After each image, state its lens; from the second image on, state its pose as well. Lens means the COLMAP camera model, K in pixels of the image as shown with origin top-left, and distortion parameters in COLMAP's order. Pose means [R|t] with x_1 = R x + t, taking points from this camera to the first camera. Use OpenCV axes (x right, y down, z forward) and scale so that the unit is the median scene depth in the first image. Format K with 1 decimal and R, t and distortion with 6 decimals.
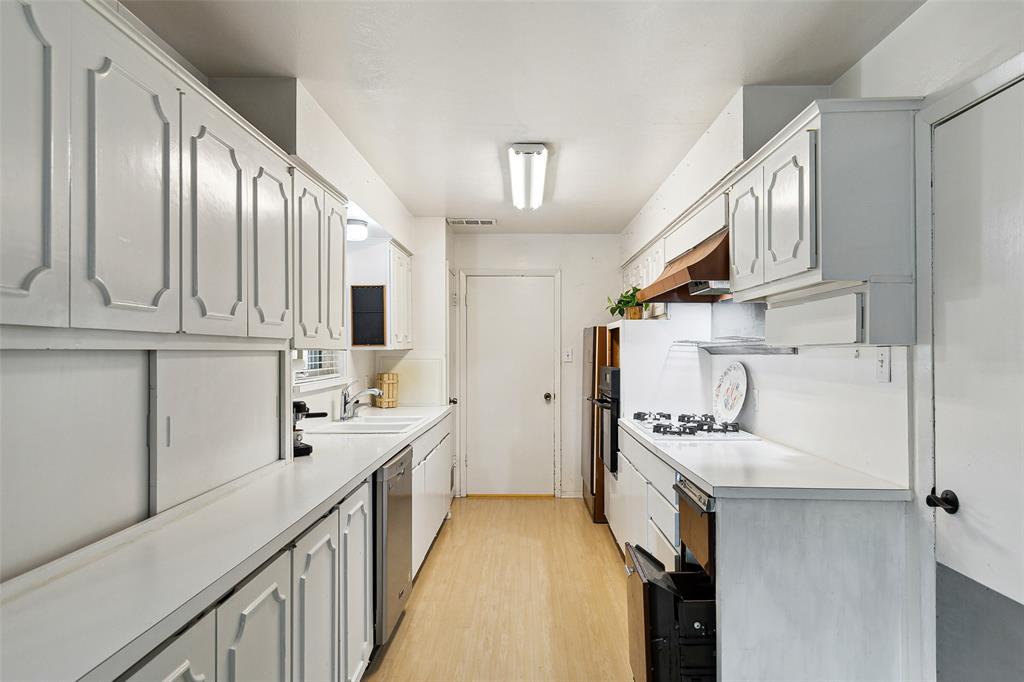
lens RADIAL K [[591.3, 0, 511.8], [0, 591.3, 345.1], [0, 0, 1]] dist [-0.001182, -0.000118]
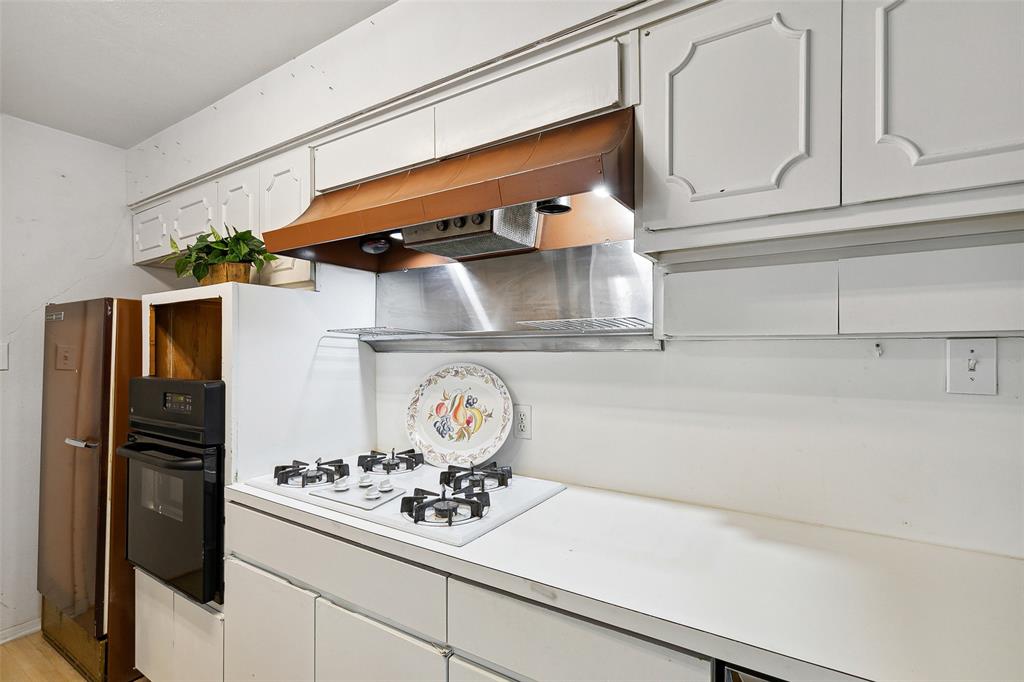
lens RADIAL K [[474.5, 0, 508.6], [0, 474.5, 349.5], [0, 0, 1]] dist [0.002631, -0.000383]
pose [[0.523581, 0.004328, 0.851965, -0.031535], [-0.008001, 0.999968, -0.000162, 0.011643], [-0.851938, -0.006731, 0.523599, 0.597873]]
